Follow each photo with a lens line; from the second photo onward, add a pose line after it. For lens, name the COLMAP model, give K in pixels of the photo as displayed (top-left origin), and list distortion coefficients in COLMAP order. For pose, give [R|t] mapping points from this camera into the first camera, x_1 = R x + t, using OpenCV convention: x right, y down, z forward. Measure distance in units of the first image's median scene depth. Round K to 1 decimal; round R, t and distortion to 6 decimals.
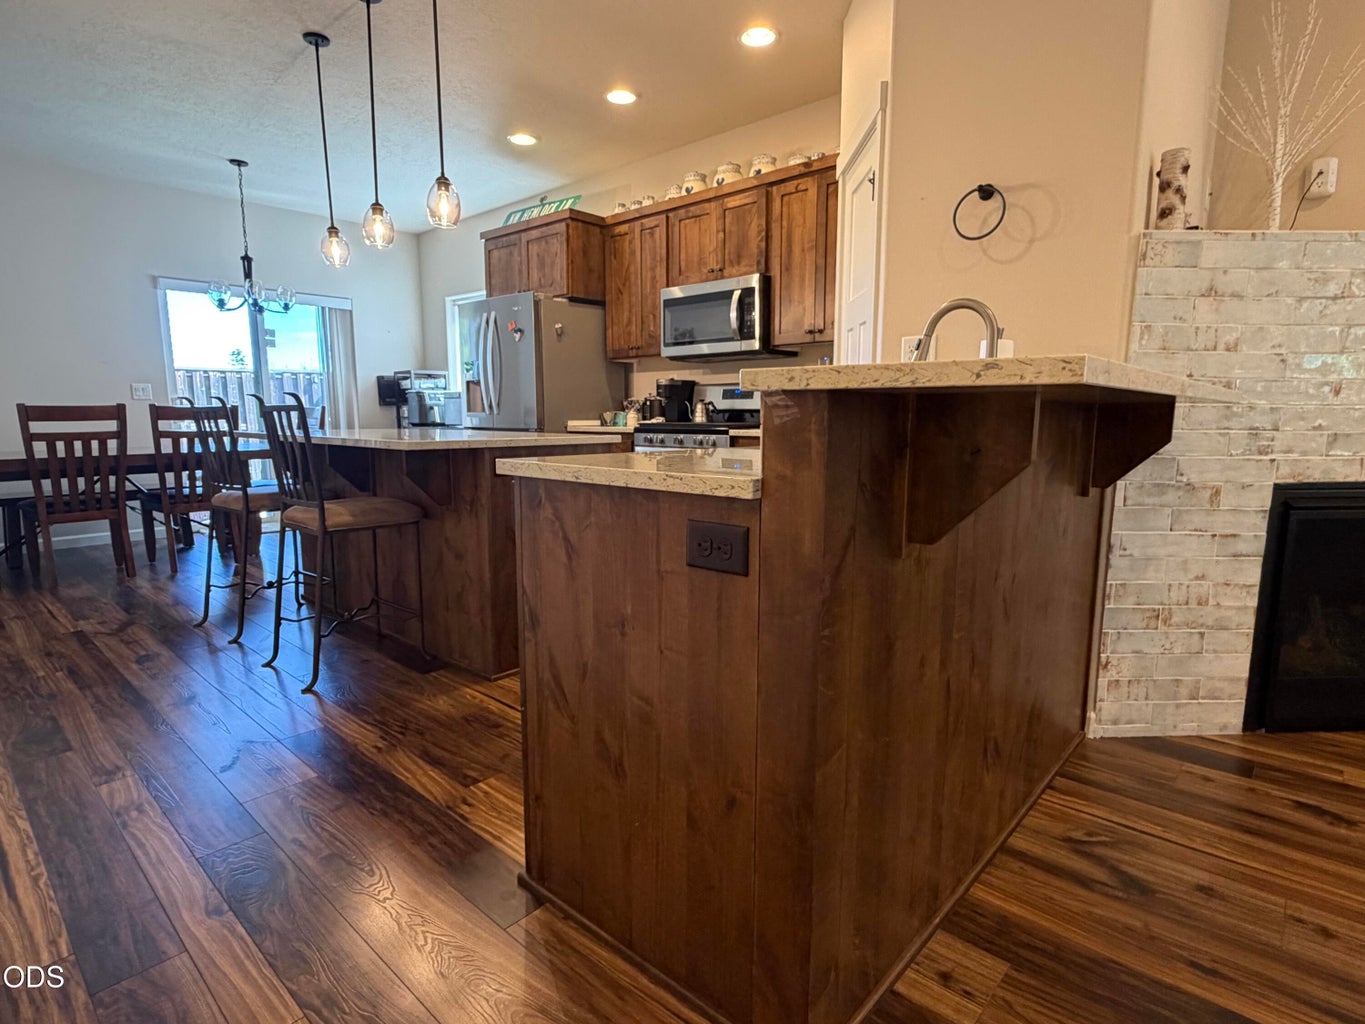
lens RADIAL K [[715.0, 0, 682.6], [0, 715.0, 514.4], [0, 0, 1]] dist [0.001821, -0.000861]
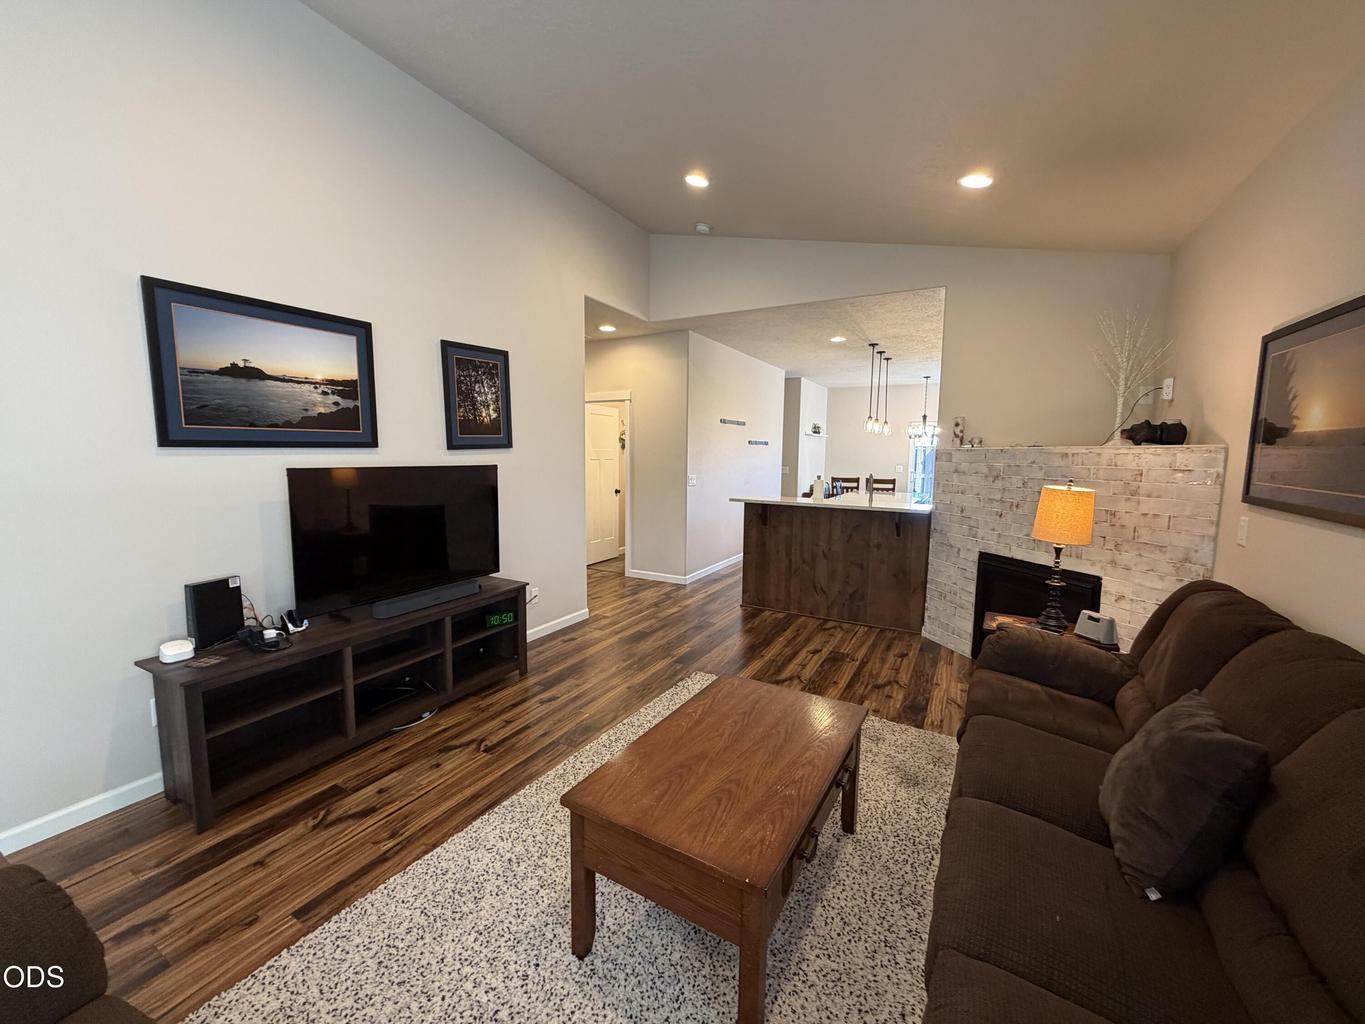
lens RADIAL K [[545.4, 0, 681.4], [0, 545.4, 511.9], [0, 0, 1]] dist [0.000510, -0.000140]
pose [[0.228523, 0.112669, -0.966997, 1.142247], [-0.148652, 0.985671, 0.079715, -0.082374], [0.962123, 0.125529, 0.241997, -0.195518]]
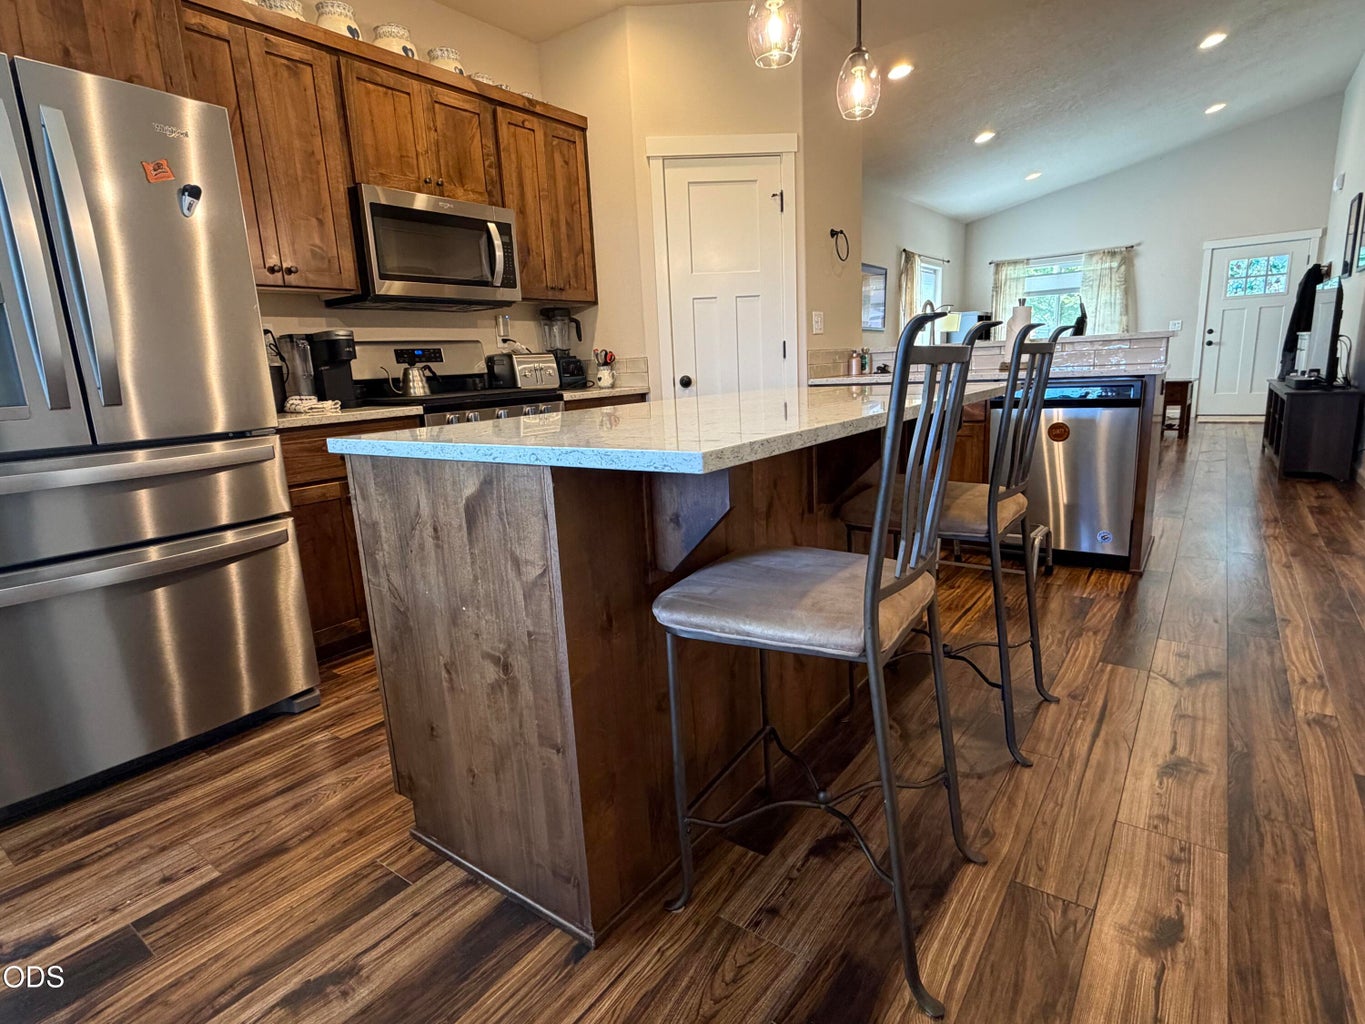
lens RADIAL K [[715.0, 0, 677.9], [0, 715.0, 516.0], [0, 0, 1]] dist [0.001821, -0.000861]
pose [[-0.096582, -0.202997, 0.974405, -0.729054], [0.189573, 0.957309, 0.218225, -0.124634], [-0.977105, 0.205798, -0.053976, 0.838502]]
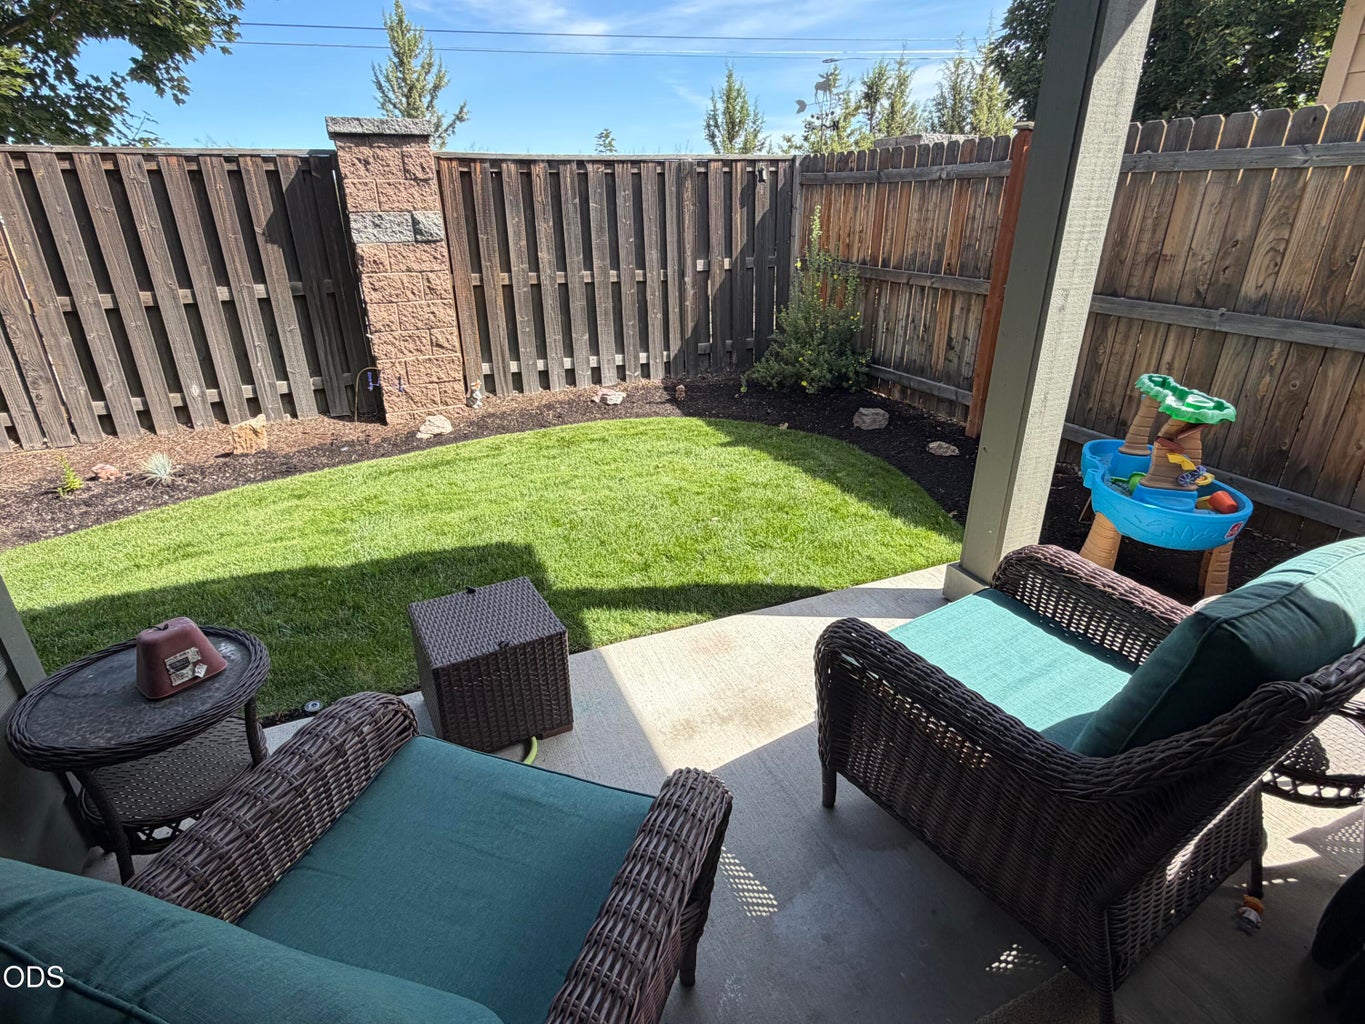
lens RADIAL K [[715.0, 0, 679.4], [0, 715.0, 513.8], [0, 0, 1]] dist [0.001821, -0.000861]
pose [[0.908052, 0.159373, -0.387352, -0.941710], [-0.049831, 0.959320, 0.277889, -0.272193], [0.415882, -0.233036, 0.879054, 1.348205]]
